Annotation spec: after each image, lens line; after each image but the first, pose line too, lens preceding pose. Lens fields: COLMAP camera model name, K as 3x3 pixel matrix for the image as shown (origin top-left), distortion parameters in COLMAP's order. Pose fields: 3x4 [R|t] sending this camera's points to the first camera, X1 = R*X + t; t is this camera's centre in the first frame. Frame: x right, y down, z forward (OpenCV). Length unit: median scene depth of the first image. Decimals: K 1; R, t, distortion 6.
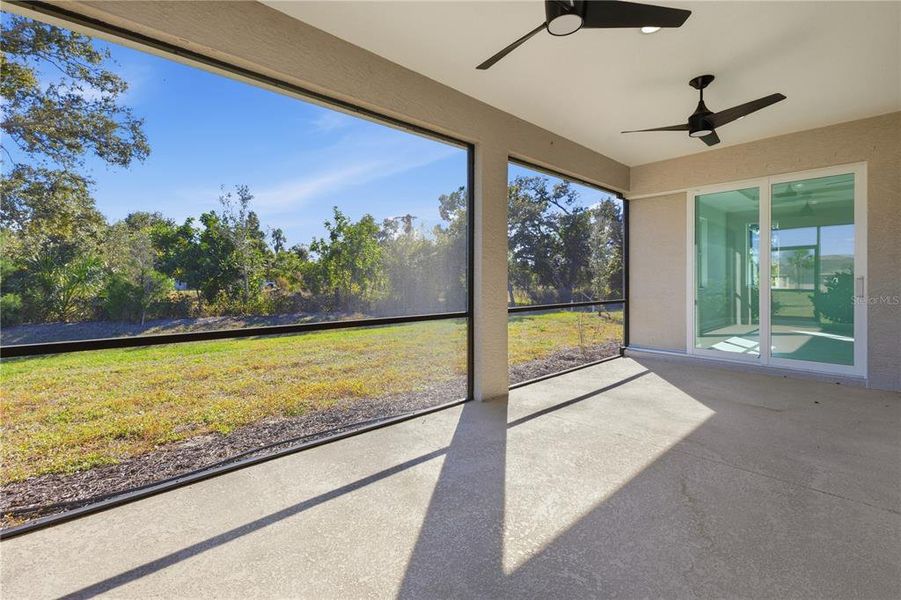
lens RADIAL K [[402.9, 0, 448.7], [0, 402.9, 282.8], [0, 0, 1]] dist [0.001247, -0.000180]
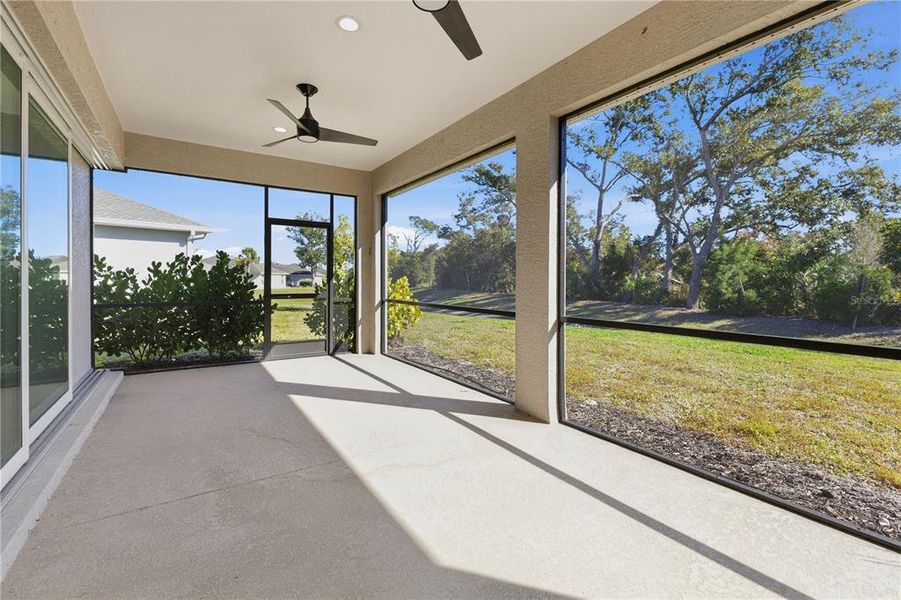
lens RADIAL K [[402.9, 0, 448.7], [0, 402.9, 282.8], [0, 0, 1]] dist [0.001247, -0.000180]
pose [[-0.165146, 0.007839, -0.986238, 1.328588], [-0.003978, 0.999955, 0.008614, -0.006182], [0.986261, 0.005346, -0.165107, 1.296044]]
